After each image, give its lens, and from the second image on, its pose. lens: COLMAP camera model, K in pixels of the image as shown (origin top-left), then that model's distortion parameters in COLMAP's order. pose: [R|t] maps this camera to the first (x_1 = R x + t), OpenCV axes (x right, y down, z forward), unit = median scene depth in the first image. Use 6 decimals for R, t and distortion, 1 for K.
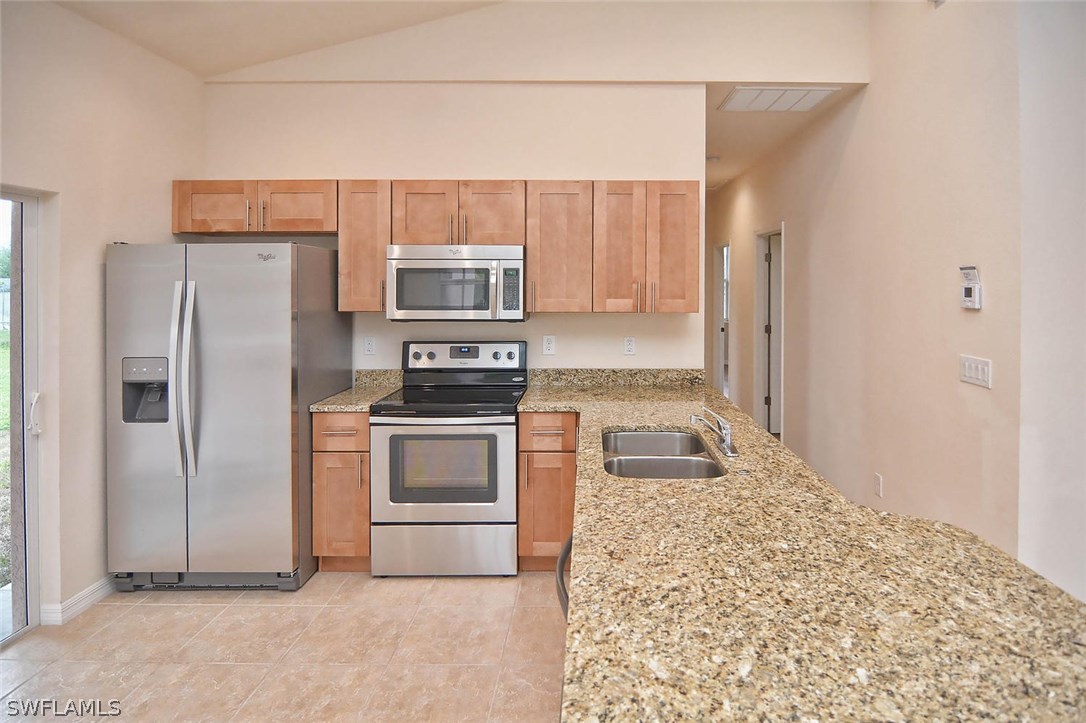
lens RADIAL K [[615.9, 0, 585.1], [0, 615.9, 282.4], [0, 0, 1]] dist [-0.010410, -0.003136]
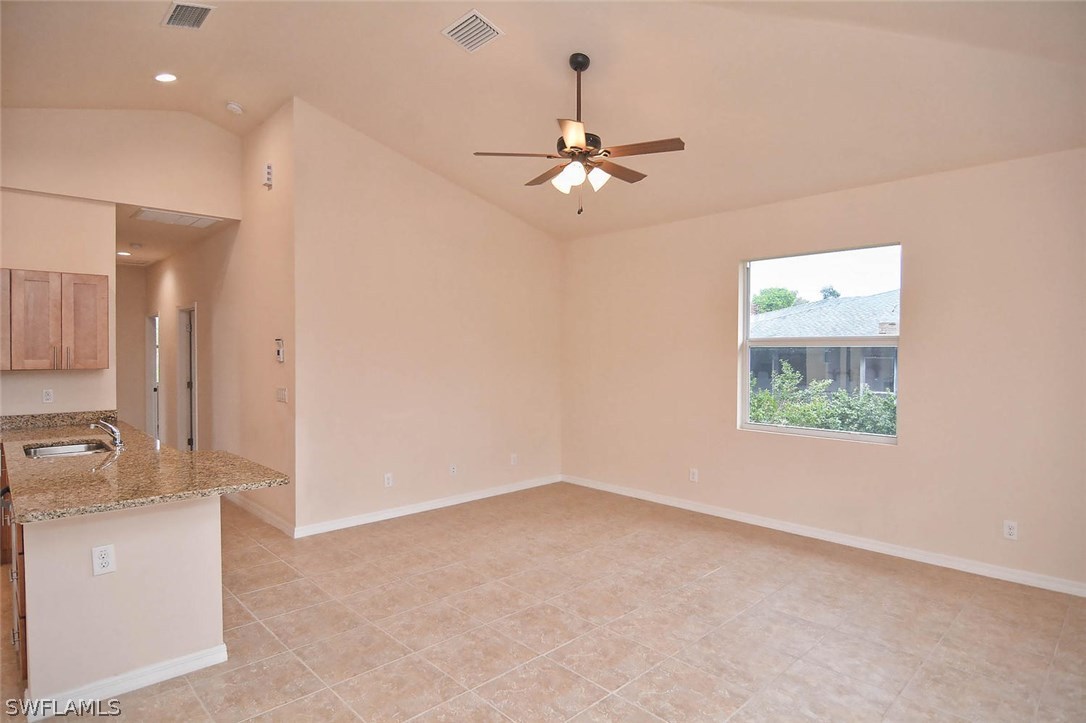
lens RADIAL K [[598.9, 0, 543.0], [0, 598.9, 361.5], [0, 0, 1]] dist [-0.001962, -0.013183]
pose [[0.726743, -0.013481, 0.686778, -0.031458], [-0.000510, 0.999797, 0.020166, 0.004419], [-0.686910, -0.015006, 0.726588, -0.689731]]
